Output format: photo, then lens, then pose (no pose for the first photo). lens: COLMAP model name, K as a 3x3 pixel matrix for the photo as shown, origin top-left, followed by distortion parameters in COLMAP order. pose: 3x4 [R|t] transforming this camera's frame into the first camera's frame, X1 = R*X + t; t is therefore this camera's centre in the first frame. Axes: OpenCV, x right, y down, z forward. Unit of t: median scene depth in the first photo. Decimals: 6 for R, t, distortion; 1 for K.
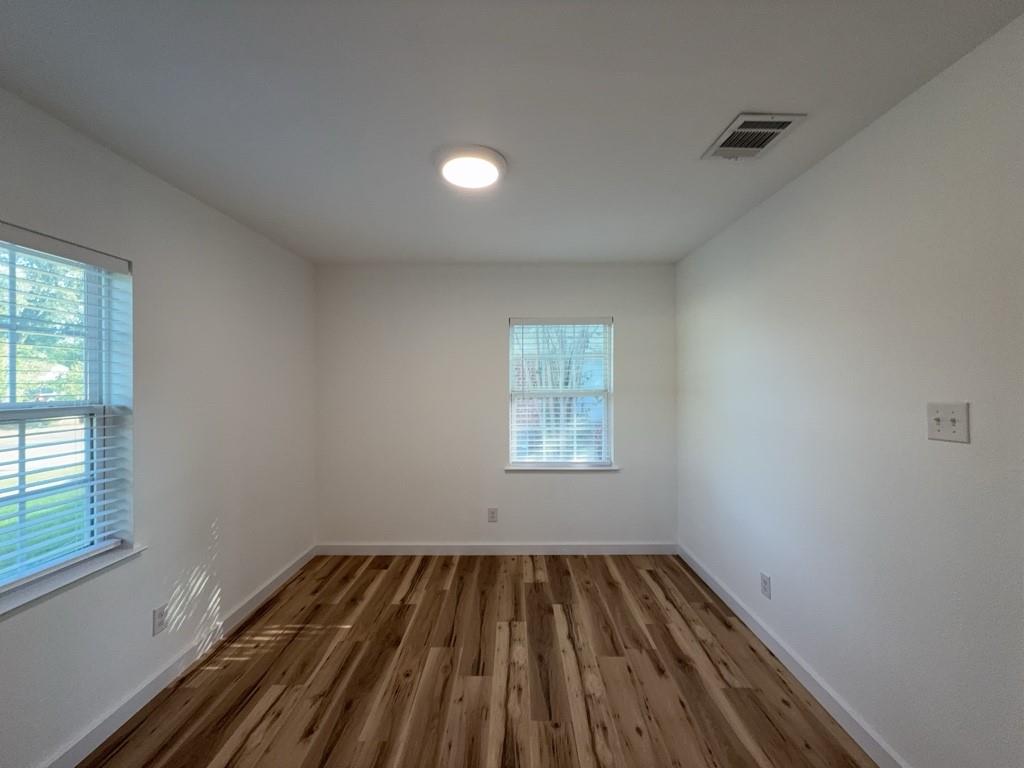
lens RADIAL K [[407.0, 0, 516.3], [0, 407.0, 381.0], [0, 0, 1]] dist [0.000169, -0.000276]
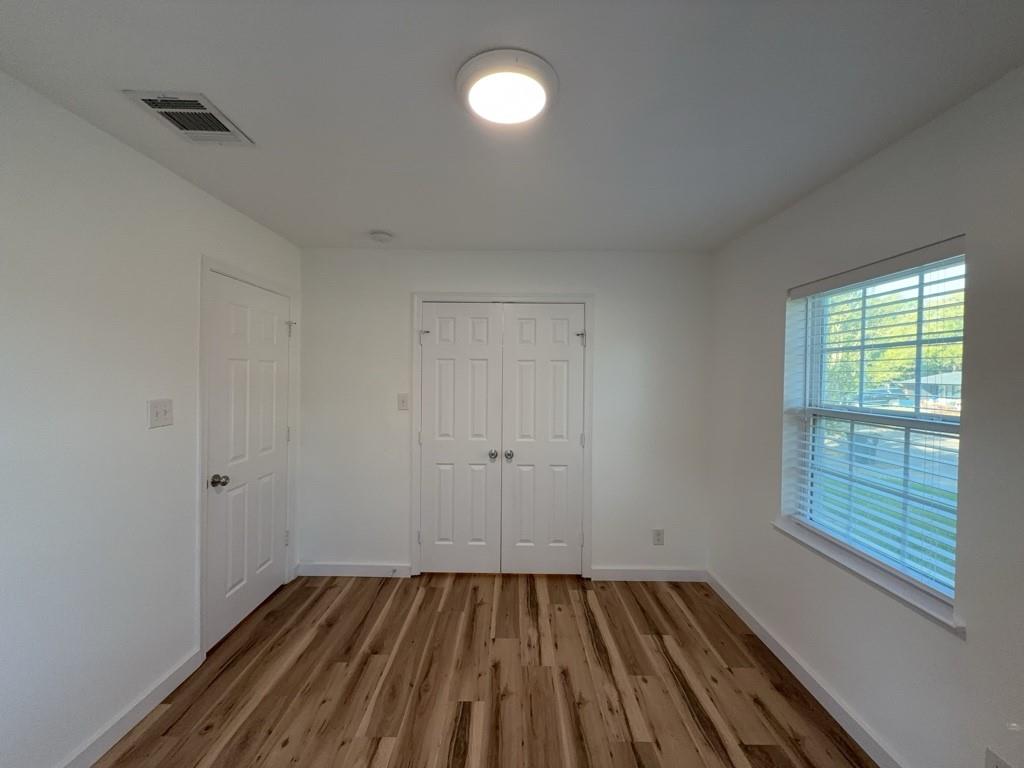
lens RADIAL K [[407.0, 0, 510.0], [0, 407.0, 387.5], [0, 0, 1]] dist [0.000169, -0.000276]
pose [[-0.999847, -0.009471, 0.014718, -0.106860], [-0.009059, 0.999572, 0.027821, -0.021922], [-0.014975, 0.027683, -0.999505, 1.379013]]
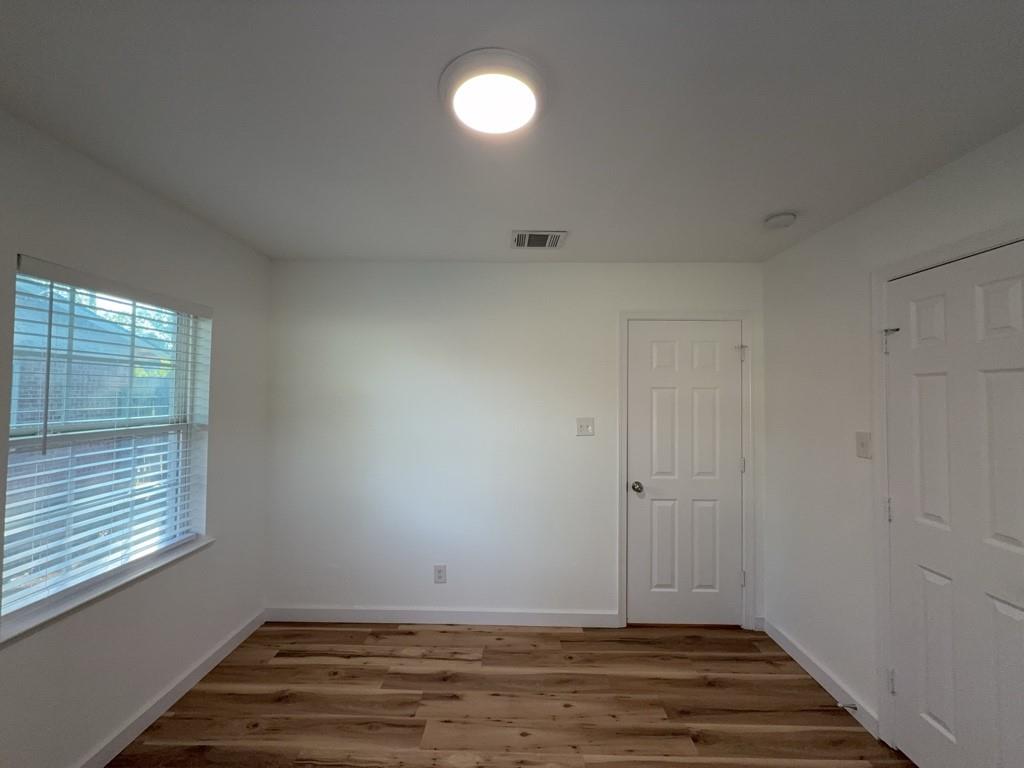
lens RADIAL K [[407.0, 0, 508.9], [0, 407.0, 384.6], [0, 0, 1]] dist [0.000169, -0.000276]
pose [[0.024298, 0.024390, 0.999407, -0.610220], [-0.008296, 0.999673, -0.024194, -0.034604], [-0.999670, -0.007703, 0.024492, 0.773437]]
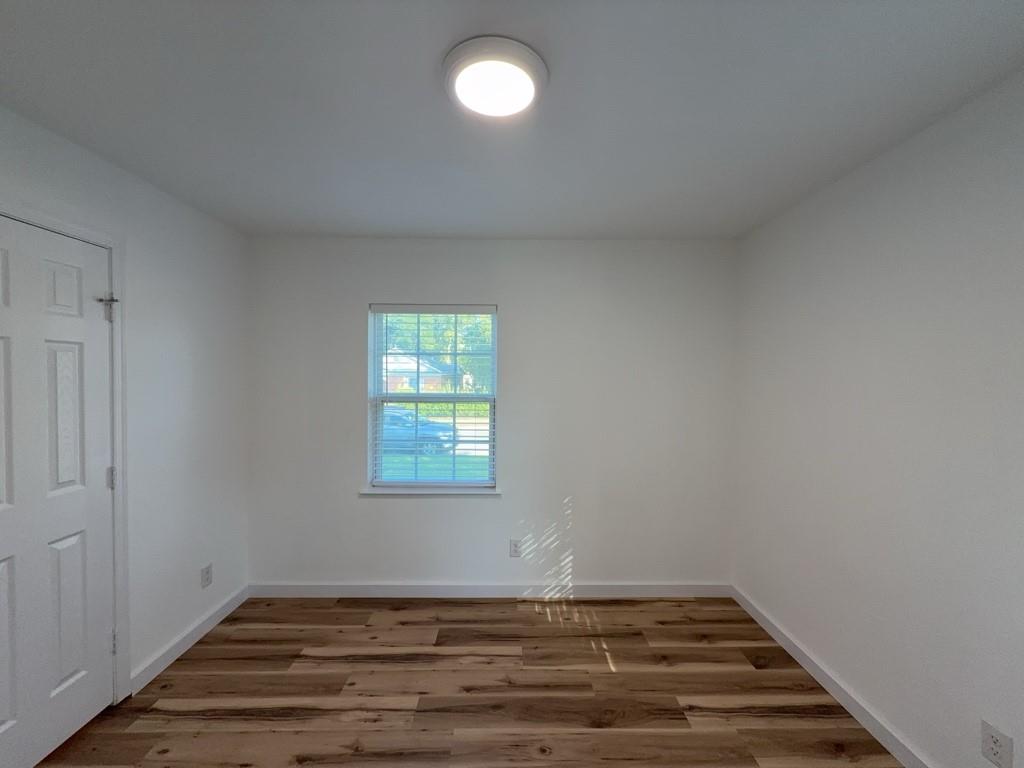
lens RADIAL K [[407.0, 0, 509.5], [0, 407.0, 385.7], [0, 0, 1]] dist [0.000169, -0.000276]
pose [[0.000802, 0.018840, -0.999822, 0.465963], [-0.002995, 0.999818, 0.018838, -0.012039], [0.999995, 0.002980, 0.000858, 0.830249]]
